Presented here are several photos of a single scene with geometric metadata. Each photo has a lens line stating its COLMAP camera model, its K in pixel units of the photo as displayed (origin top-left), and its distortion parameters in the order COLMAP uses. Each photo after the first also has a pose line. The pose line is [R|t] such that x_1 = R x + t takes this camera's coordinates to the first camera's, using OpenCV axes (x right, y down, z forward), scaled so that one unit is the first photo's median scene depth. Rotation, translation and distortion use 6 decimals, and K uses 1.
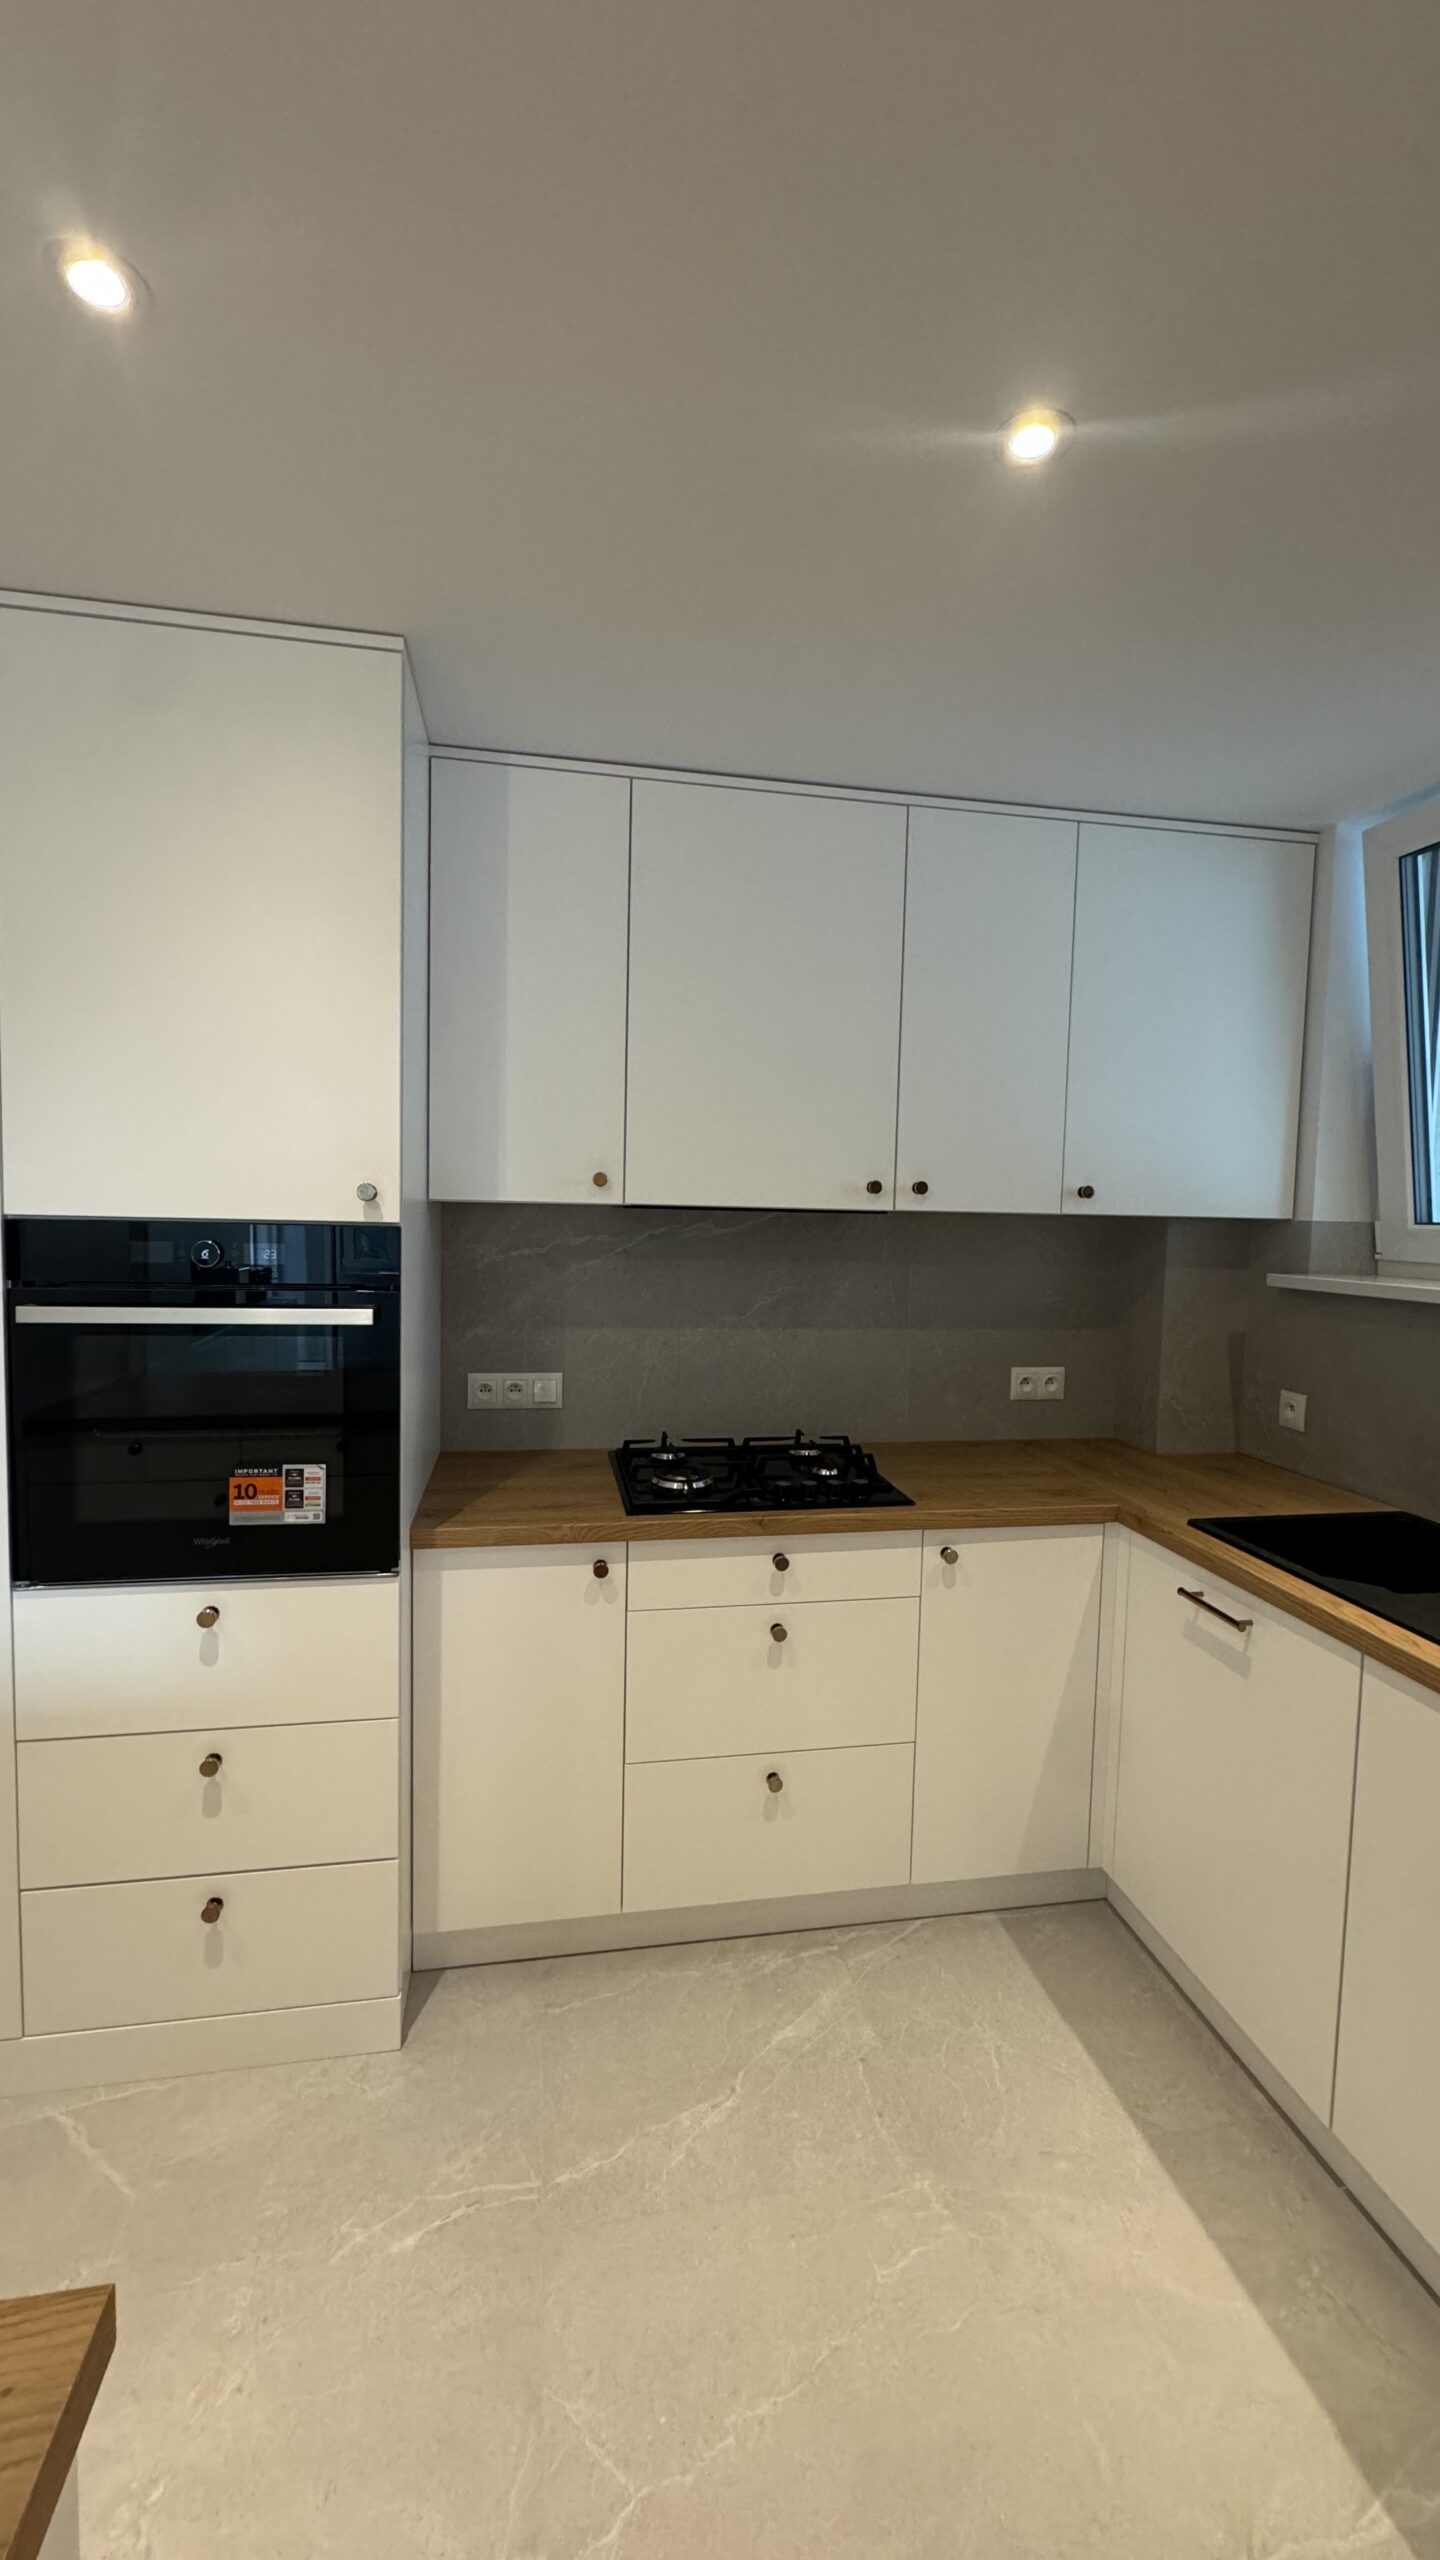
lens RADIAL K [[1019.2, 0, 724.8], [0, 1019.2, 1278.5], [0, 0, 1]] dist [-0.002516, 0.000996]
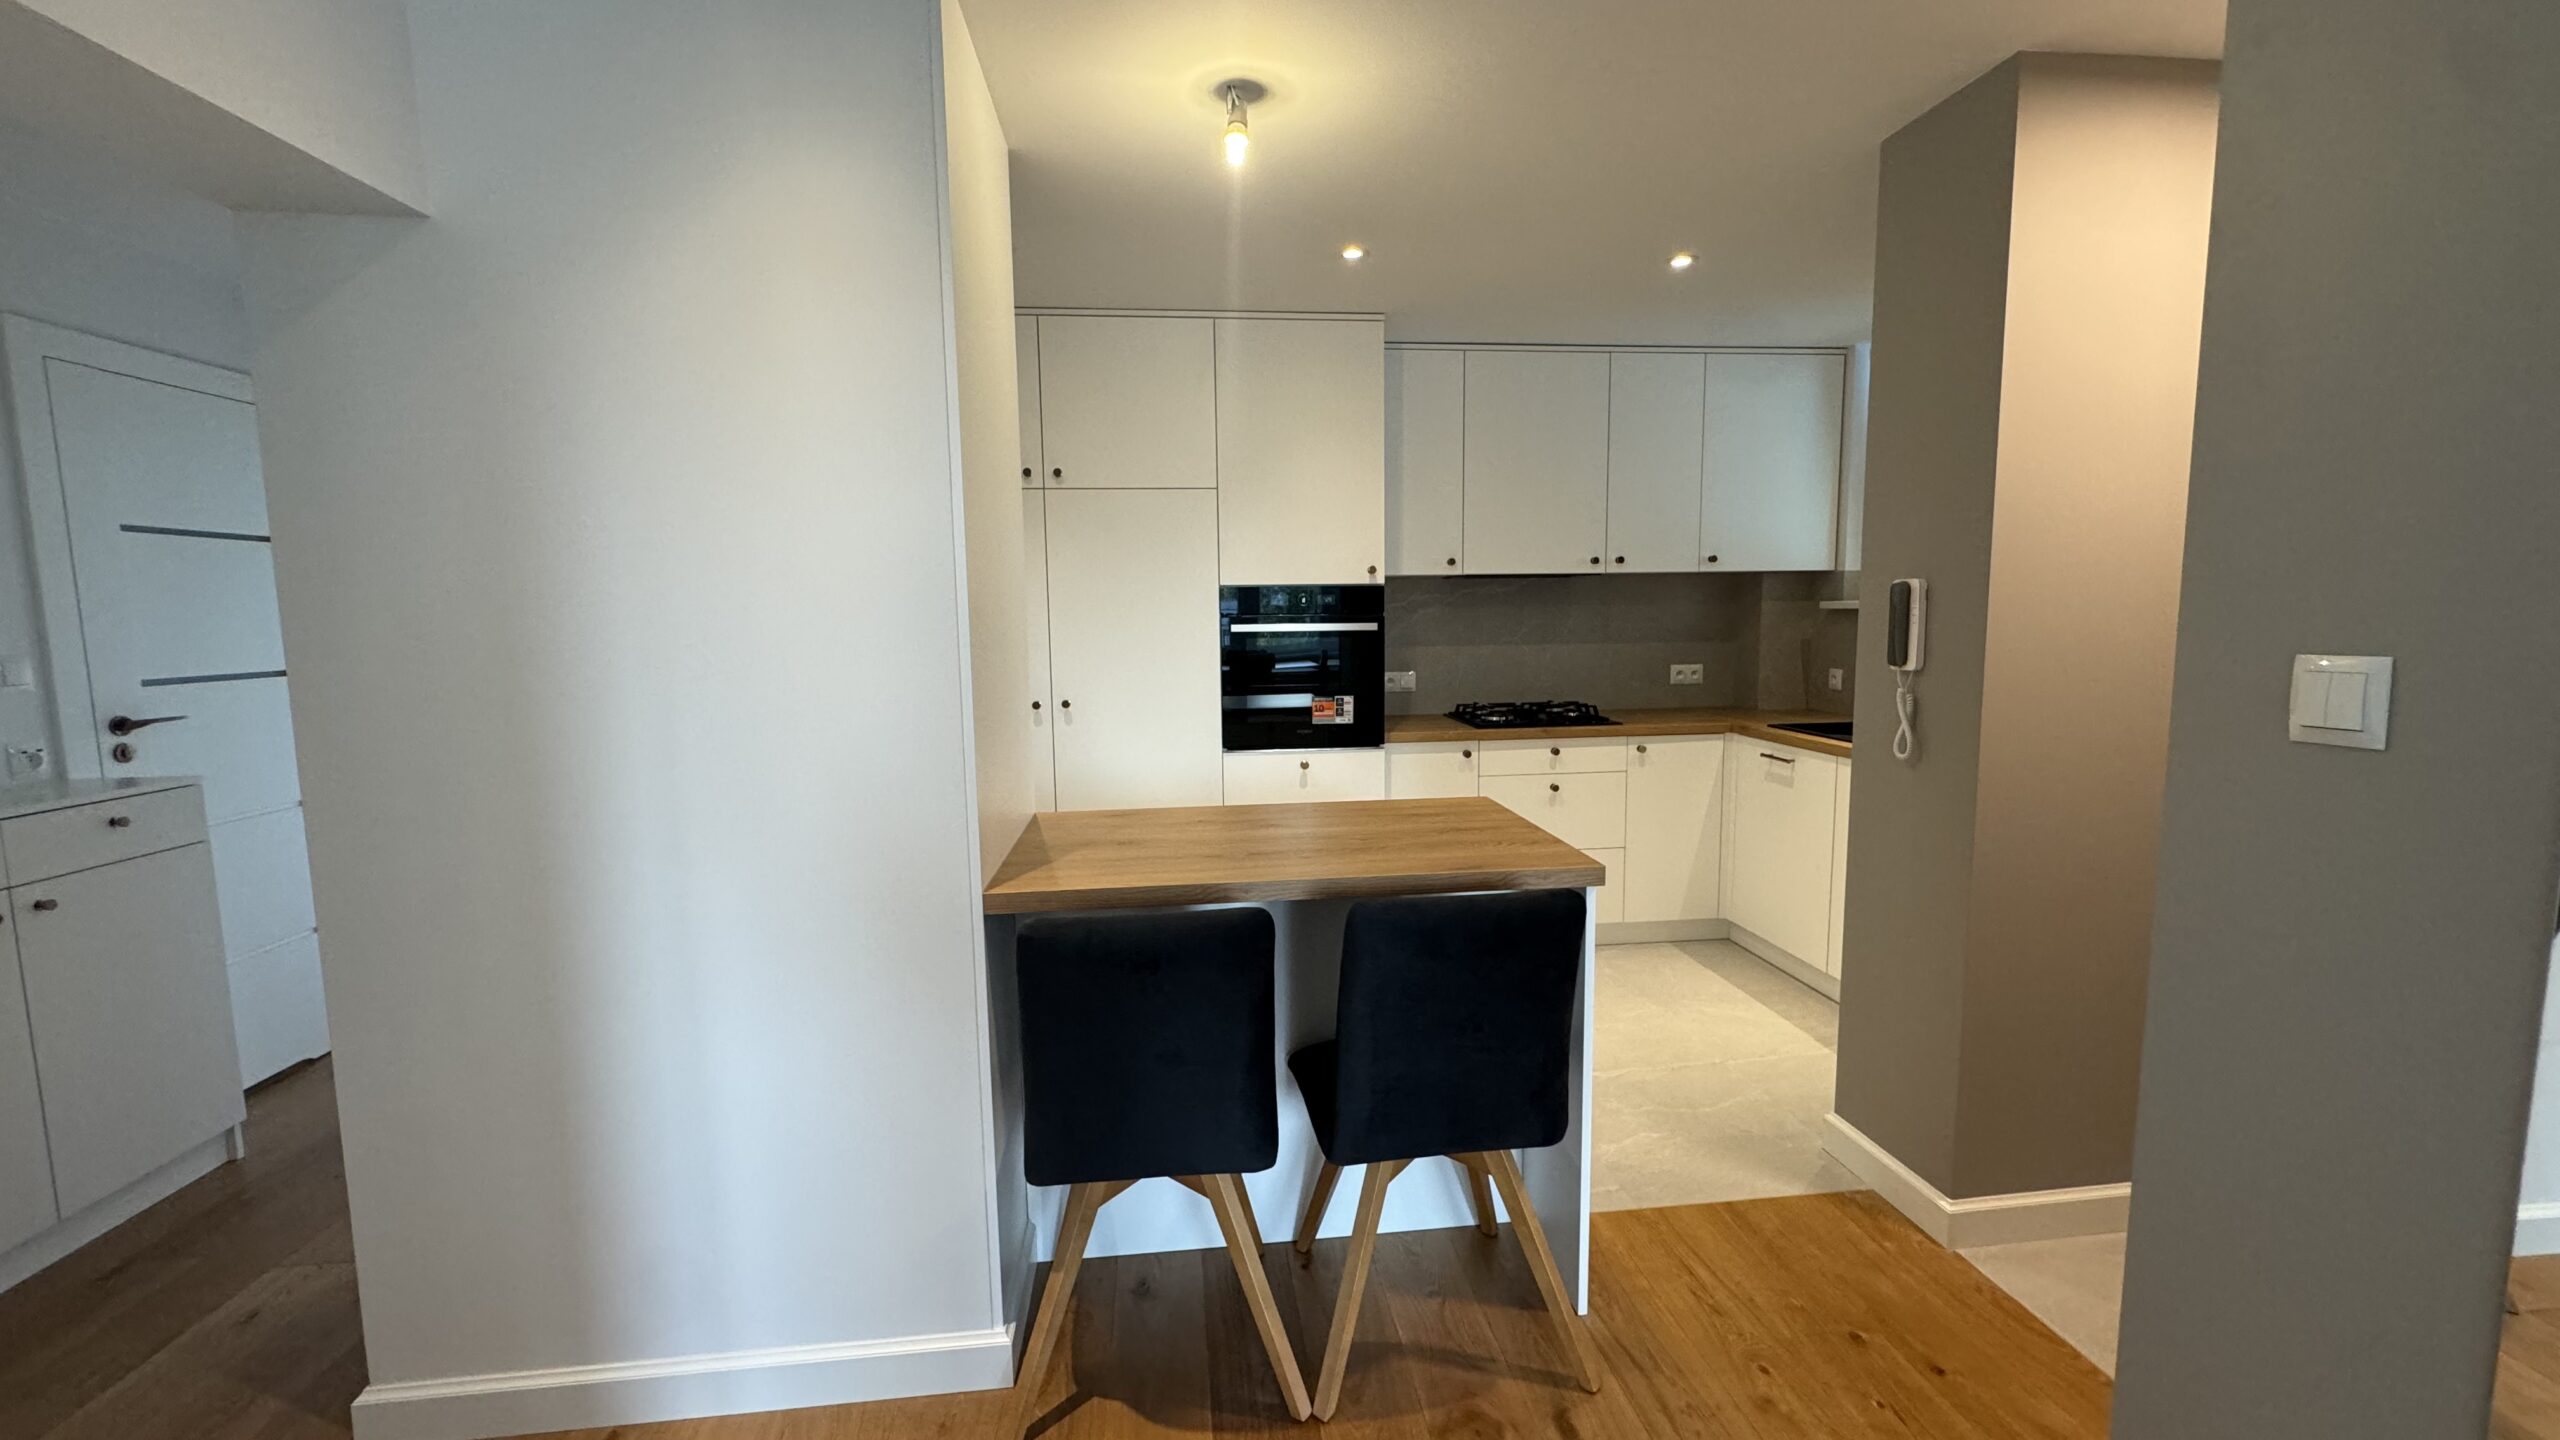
lens RADIAL K [[1019.2, 0, 1274.3], [0, 1019.2, 715.9], [0, 0, 1]] dist [-0.002516, 0.000996]
pose [[0.996234, -0.026553, -0.082539, -0.318027], [0.029993, 0.998720, 0.040722, 0.109437], [0.081352, -0.043045, 0.995755, -0.995519]]
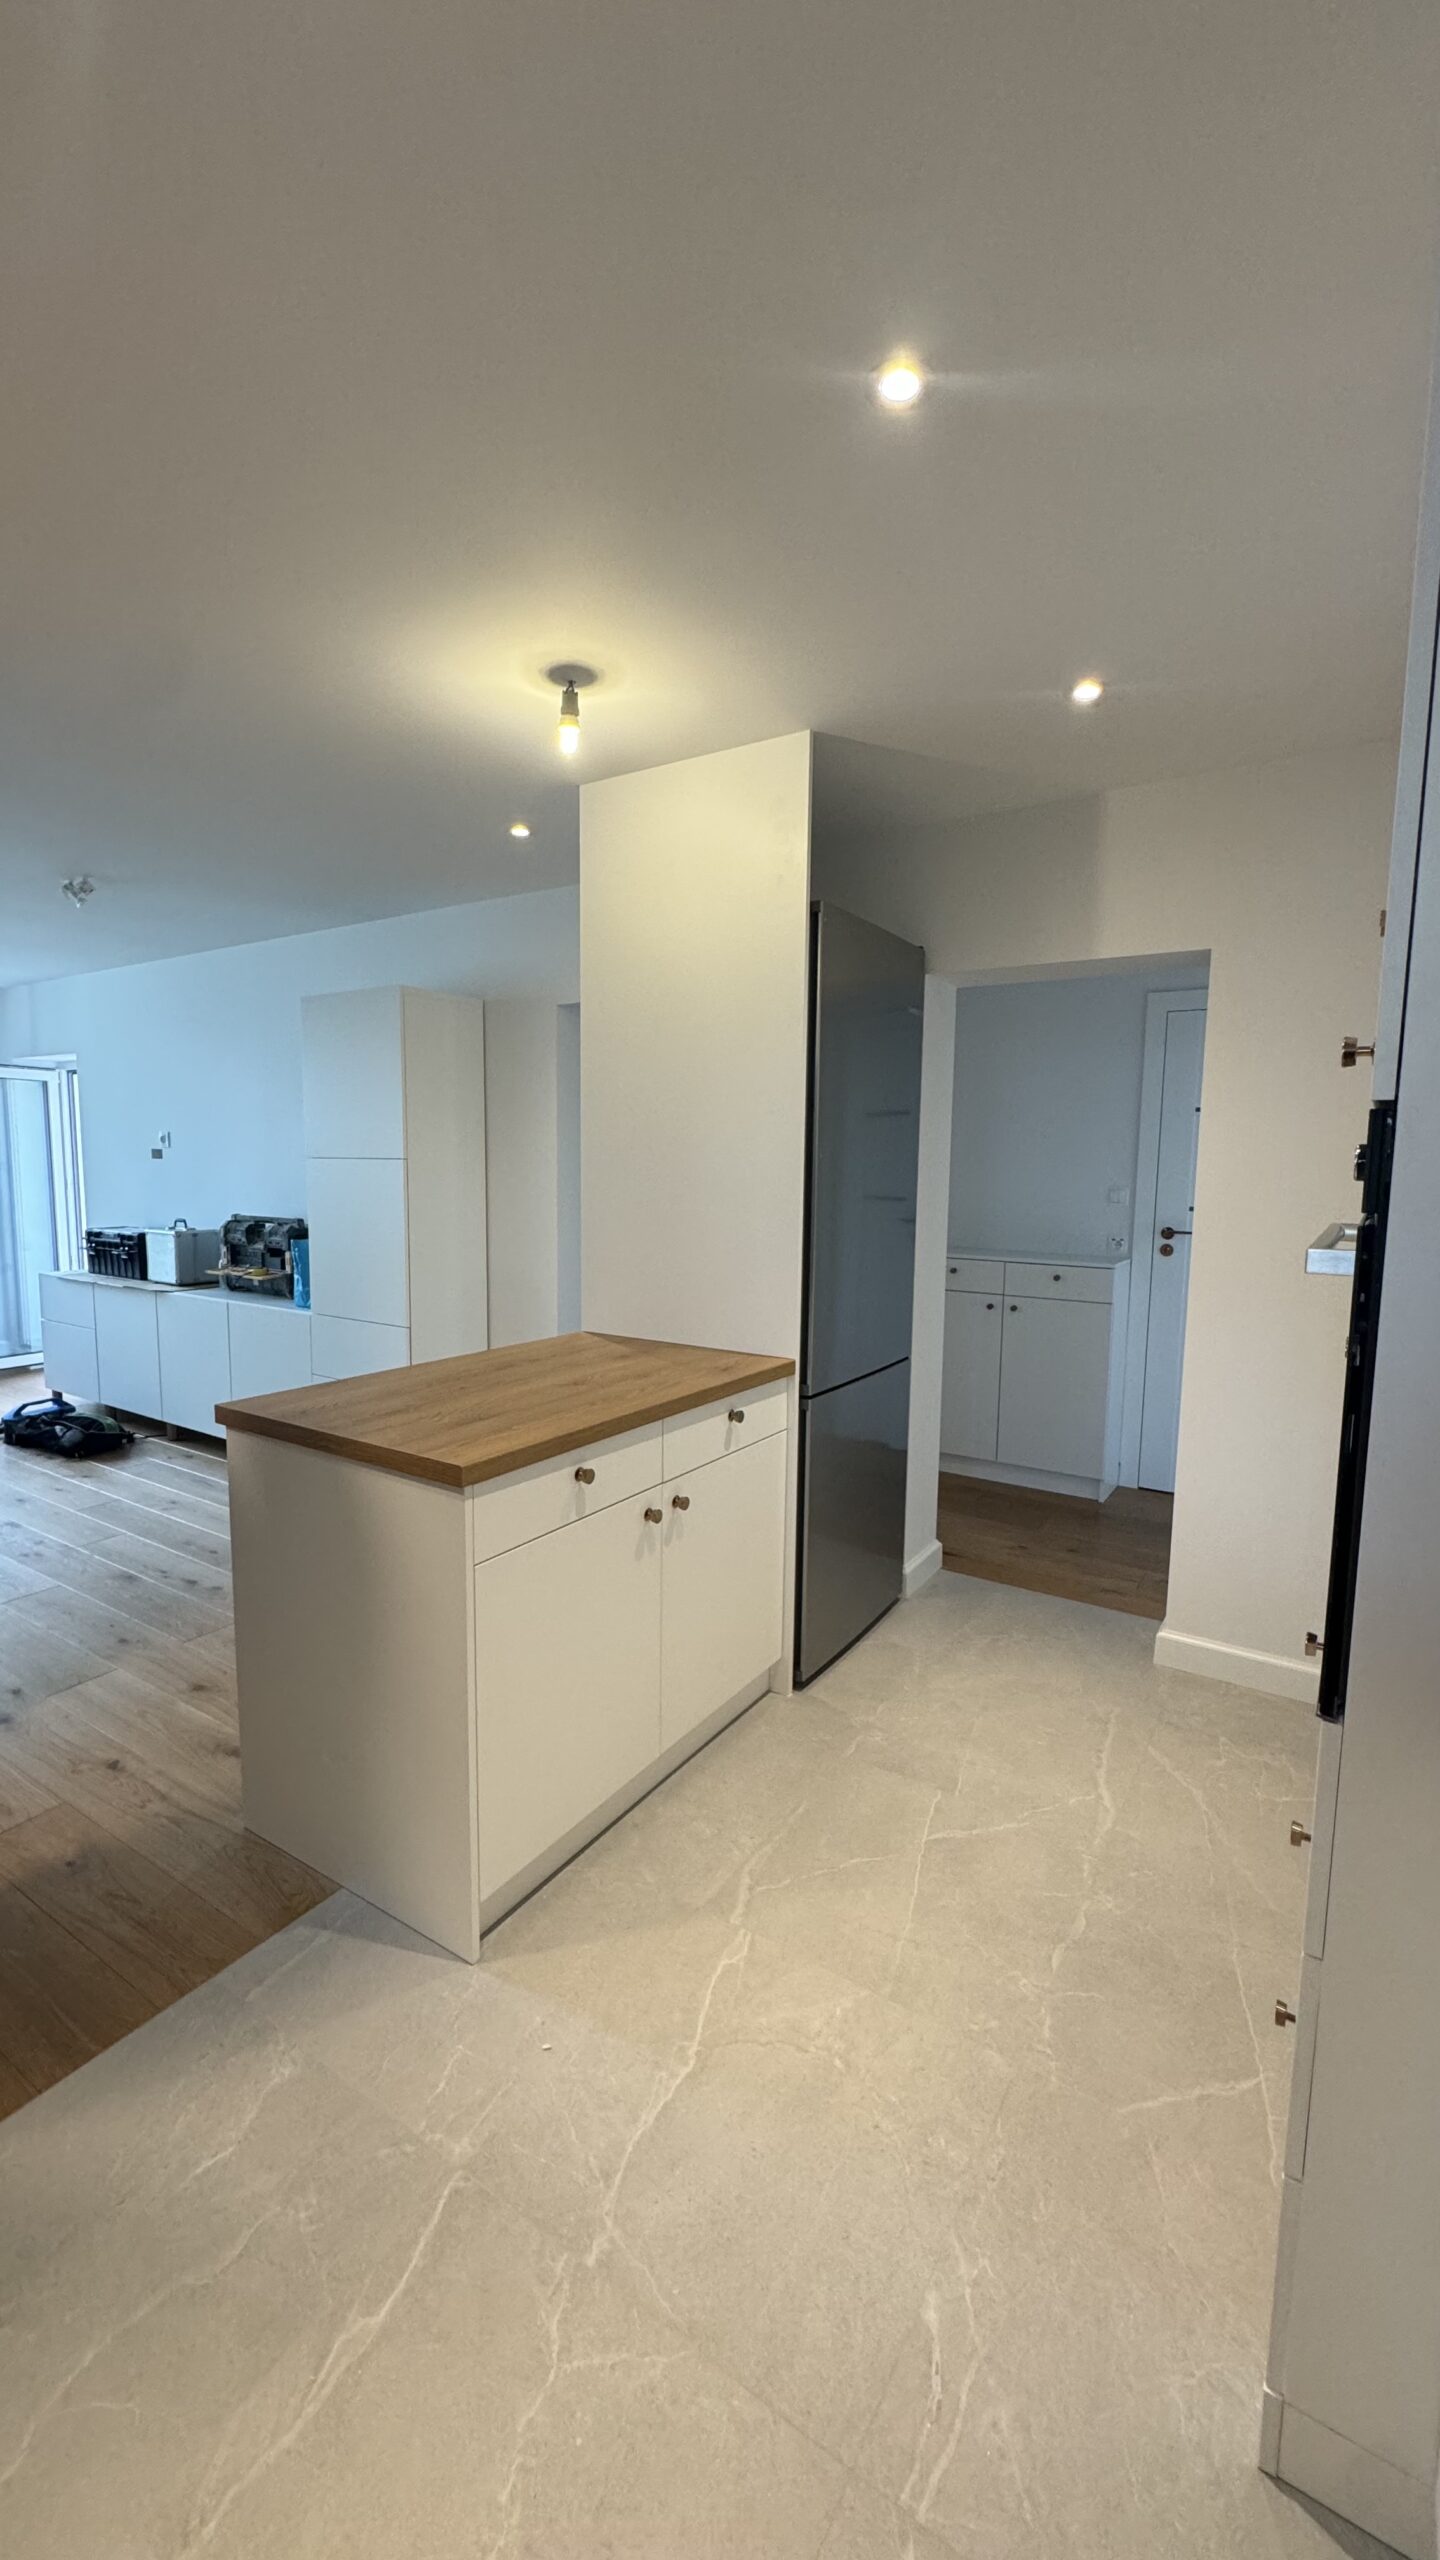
lens RADIAL K [[1019.2, 0, 717.4], [0, 1019.2, 1274.8], [0, 0, 1]] dist [-0.002516, 0.000996]
pose [[-0.689418, 0.051654, -0.722519, 0.273494], [-0.073548, 0.987308, 0.140762, -0.011782], [0.720620, 0.150183, -0.676869, 0.943788]]
